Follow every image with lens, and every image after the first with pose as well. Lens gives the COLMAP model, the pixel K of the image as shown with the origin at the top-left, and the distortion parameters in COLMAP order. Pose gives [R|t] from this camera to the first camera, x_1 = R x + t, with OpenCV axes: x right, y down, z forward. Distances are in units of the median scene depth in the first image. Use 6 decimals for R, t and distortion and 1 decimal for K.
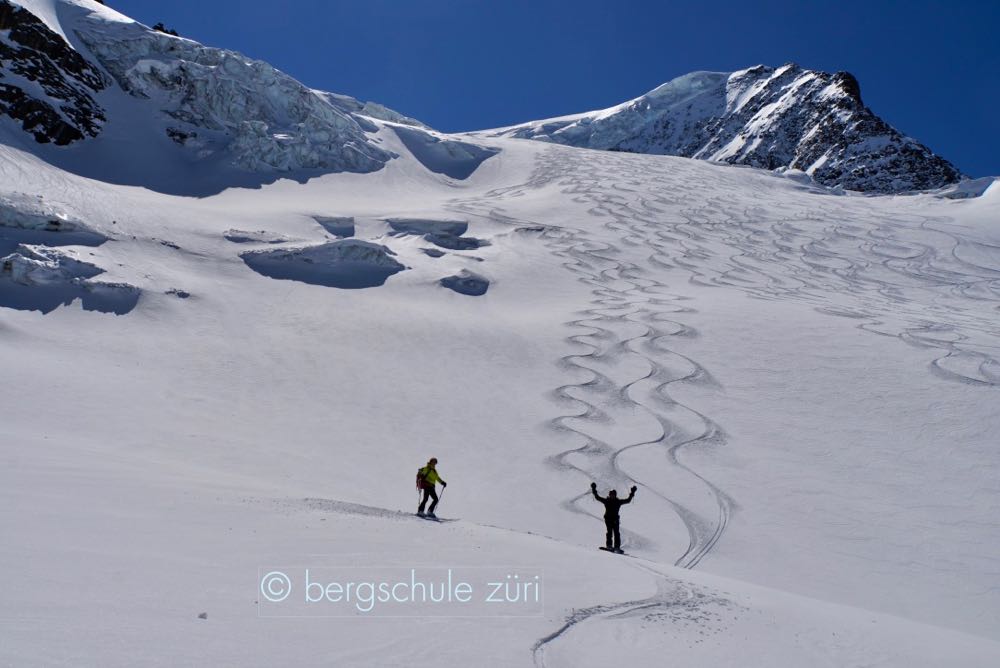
lens RADIAL K [[1147.3, 0, 493.9], [0, 1147.3, 345.1], [0, 0, 1]] dist [0.025810, 0.000000]
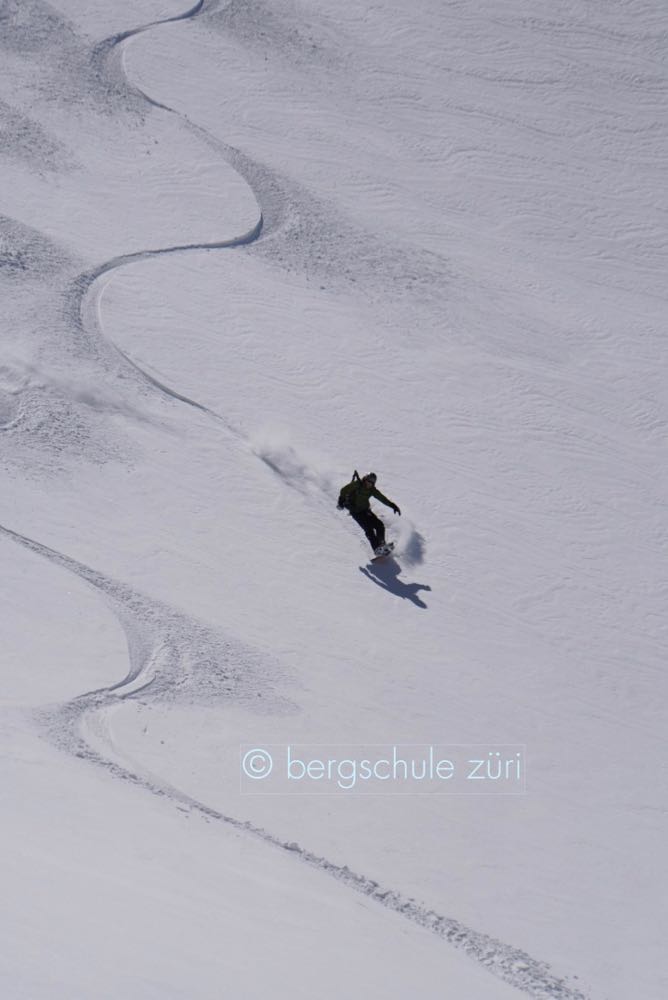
lens RADIAL K [[3069.0, 0, 331.1], [0, 3069.0, 504.0], [0, 0, 1]] dist [0.446407, 0.000000]
pose [[0.974169, 0.050987, 0.219989, 0.010738], [-0.084847, 0.985442, 0.147327, 0.036188], [-0.209274, -0.162187, 0.964313, 0.300374]]
